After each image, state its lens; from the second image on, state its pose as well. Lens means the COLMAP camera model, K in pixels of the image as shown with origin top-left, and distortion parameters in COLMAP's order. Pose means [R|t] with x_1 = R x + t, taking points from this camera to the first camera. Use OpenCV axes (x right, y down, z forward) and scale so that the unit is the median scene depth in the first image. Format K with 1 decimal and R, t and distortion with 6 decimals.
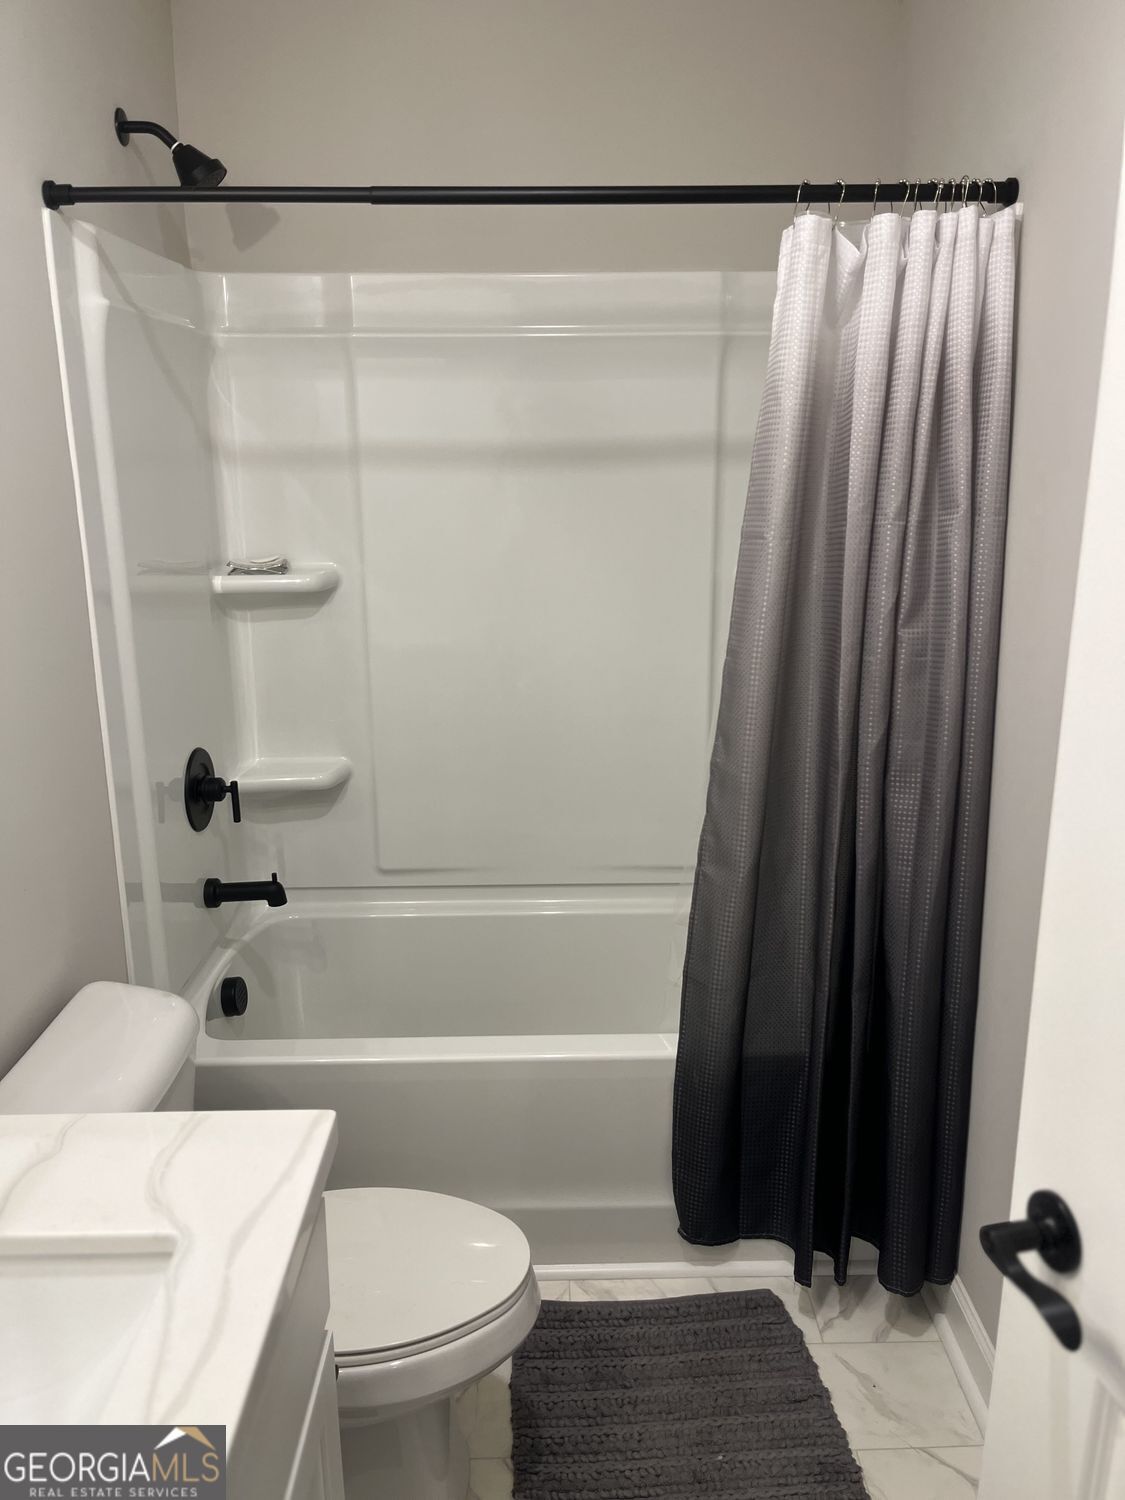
lens RADIAL K [[1142.8, 0, 588.5], [0, 1142.8, 743.3], [0, 0, 1]] dist [0.101522, -0.124838]
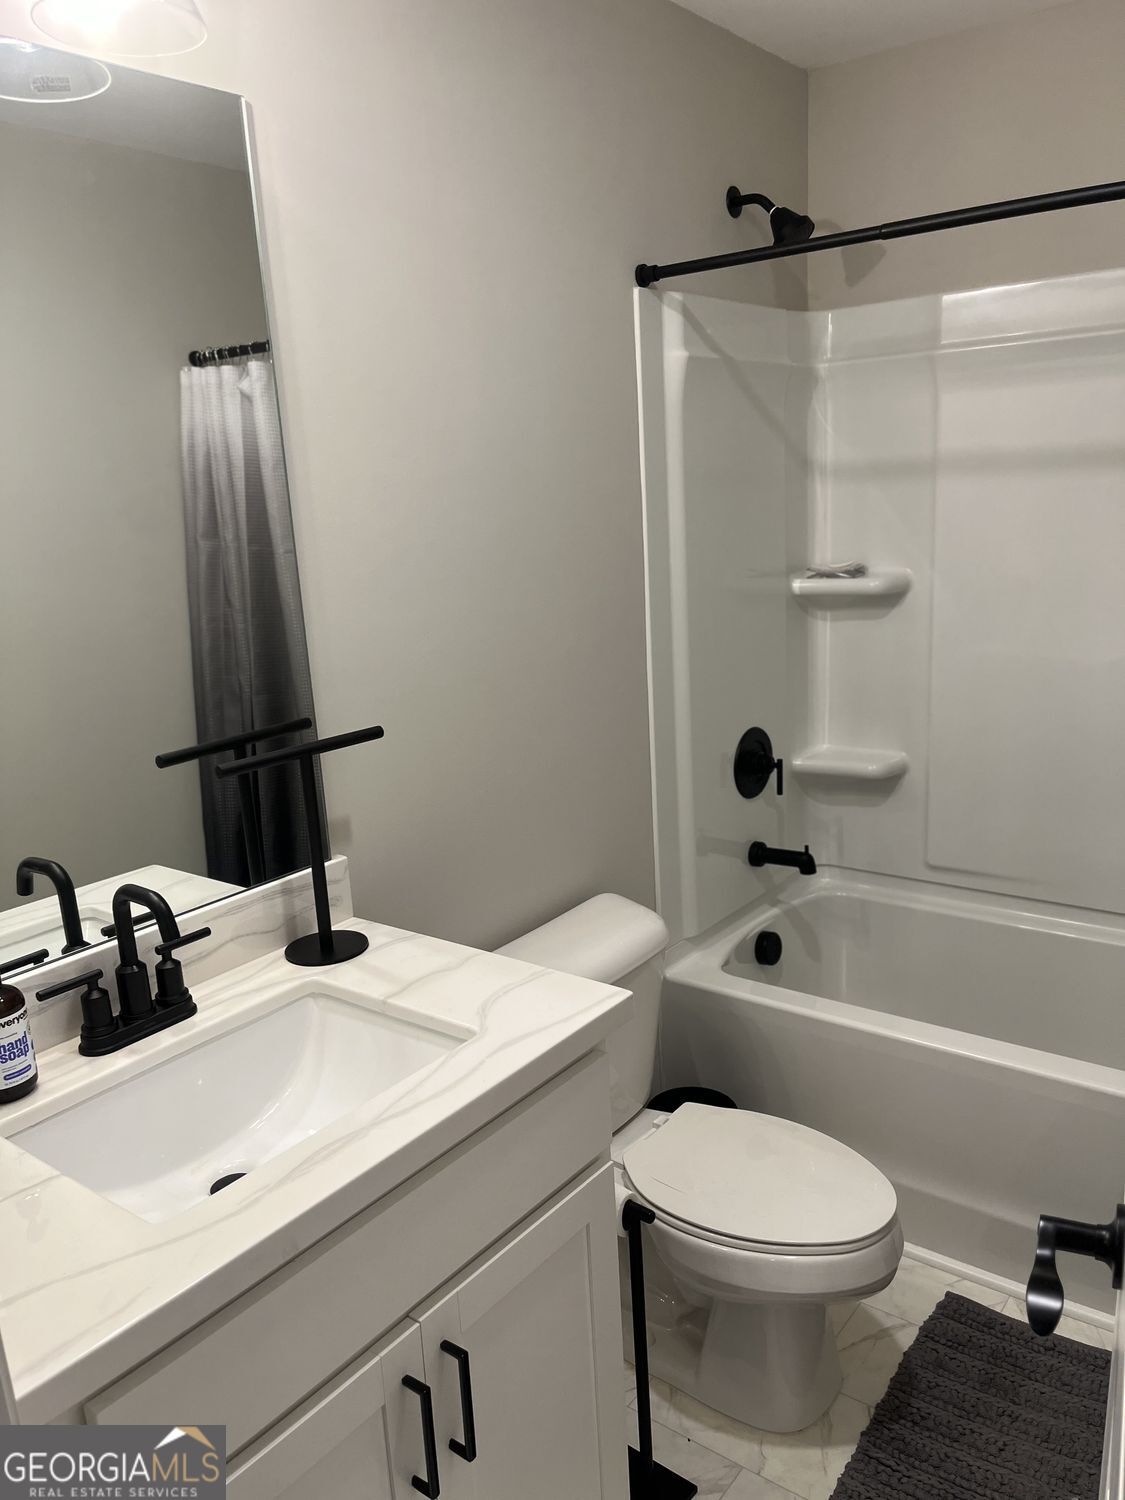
lens RADIAL K [[1142.8, 0, 588.5], [0, 1142.8, 743.3], [0, 0, 1]] dist [0.101522, -0.124838]
pose [[0.799841, 0.102708, -0.591358, 0.205159], [-0.107739, 0.993816, 0.026885, 0.007575], [0.590463, 0.042208, 0.805961, -0.024853]]
